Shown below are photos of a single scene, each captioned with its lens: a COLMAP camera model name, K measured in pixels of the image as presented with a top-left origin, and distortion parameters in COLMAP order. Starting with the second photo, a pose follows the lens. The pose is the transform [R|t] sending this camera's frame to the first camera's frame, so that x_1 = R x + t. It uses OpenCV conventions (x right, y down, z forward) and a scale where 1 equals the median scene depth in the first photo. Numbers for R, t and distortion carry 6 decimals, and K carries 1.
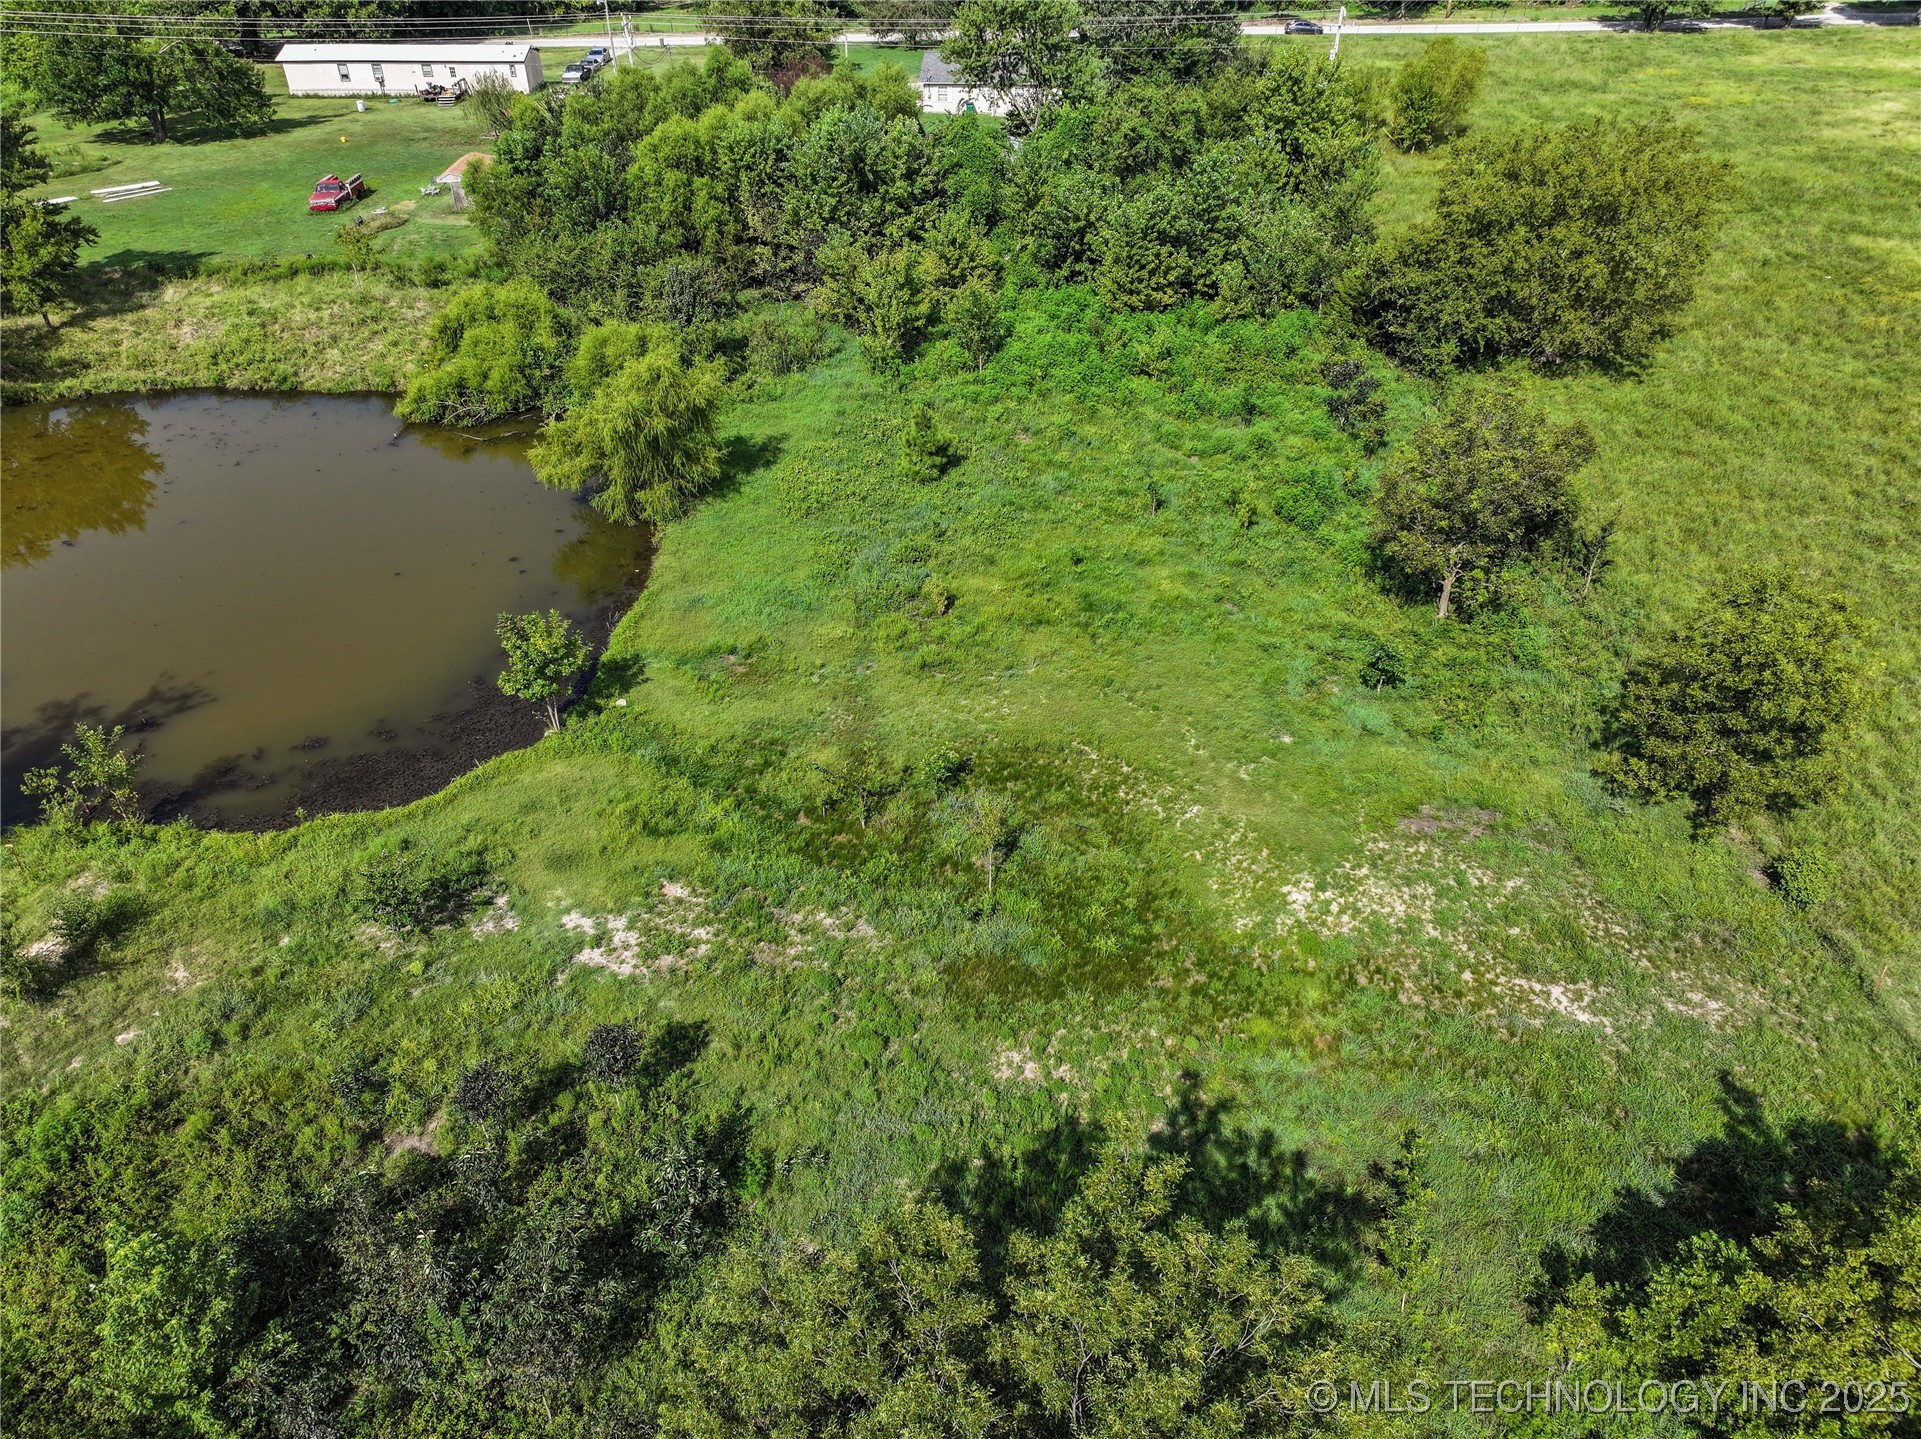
lens RADIAL K [[1350.4, 0, 960.3], [0, 1350.4, 719.3], [0, 0, 1]] dist [0.005394, 0.007669]
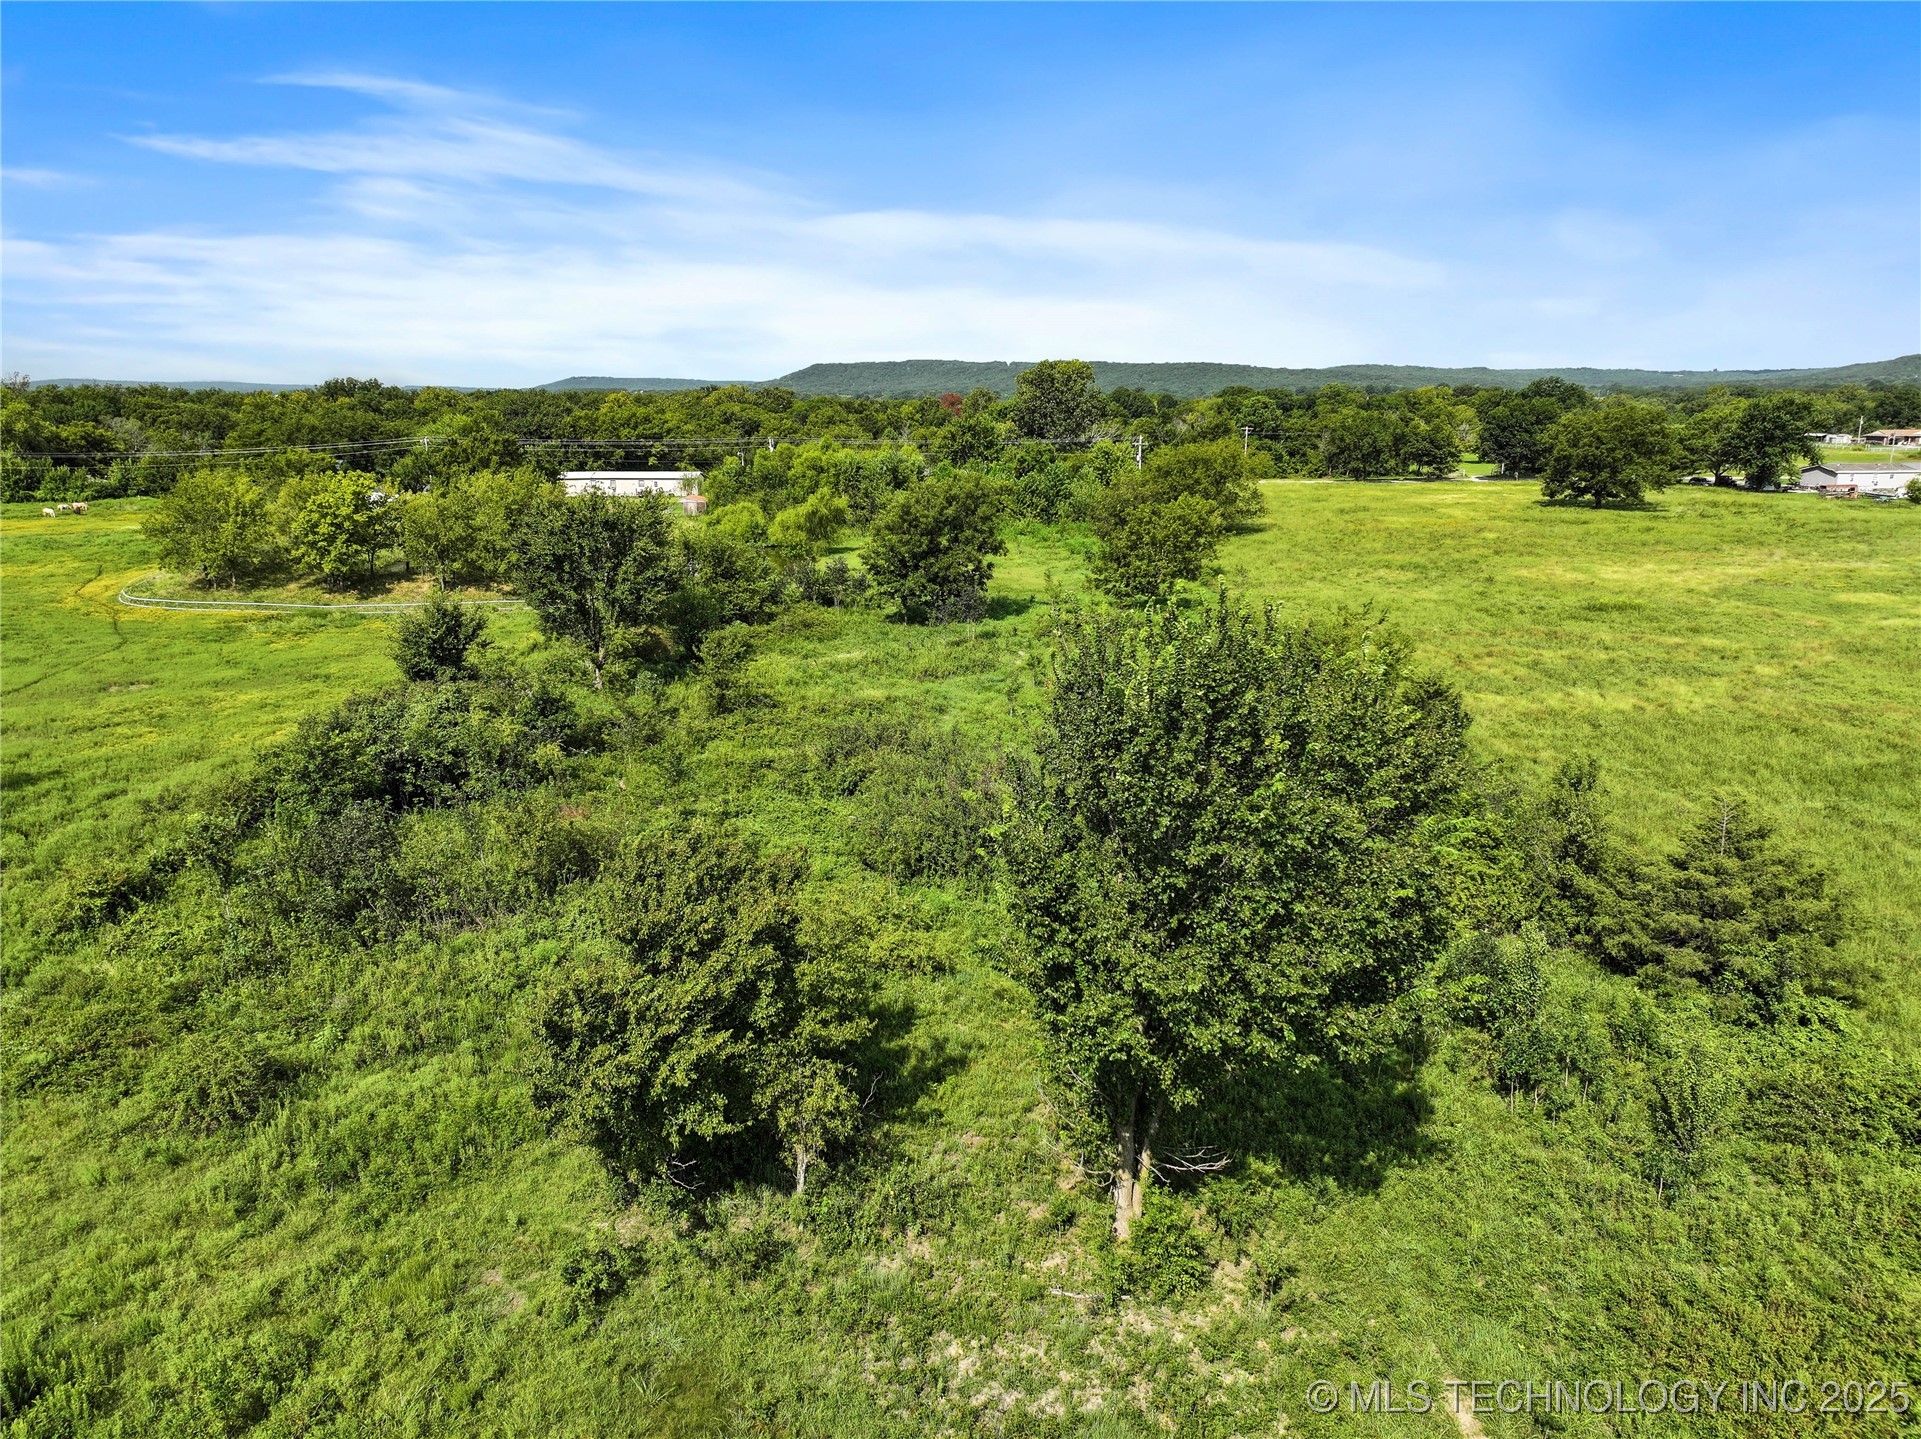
lens RADIAL K [[1350.4, 0, 956.8], [0, 1350.4, 722.7], [0, 0, 1]] dist [0.005394, 0.007669]
pose [[0.999940, -0.003263, 0.010417, -0.000198], [0.006893, 0.928699, -0.370771, 0.776055], [-0.008465, 0.370821, 0.928666, -0.869451]]
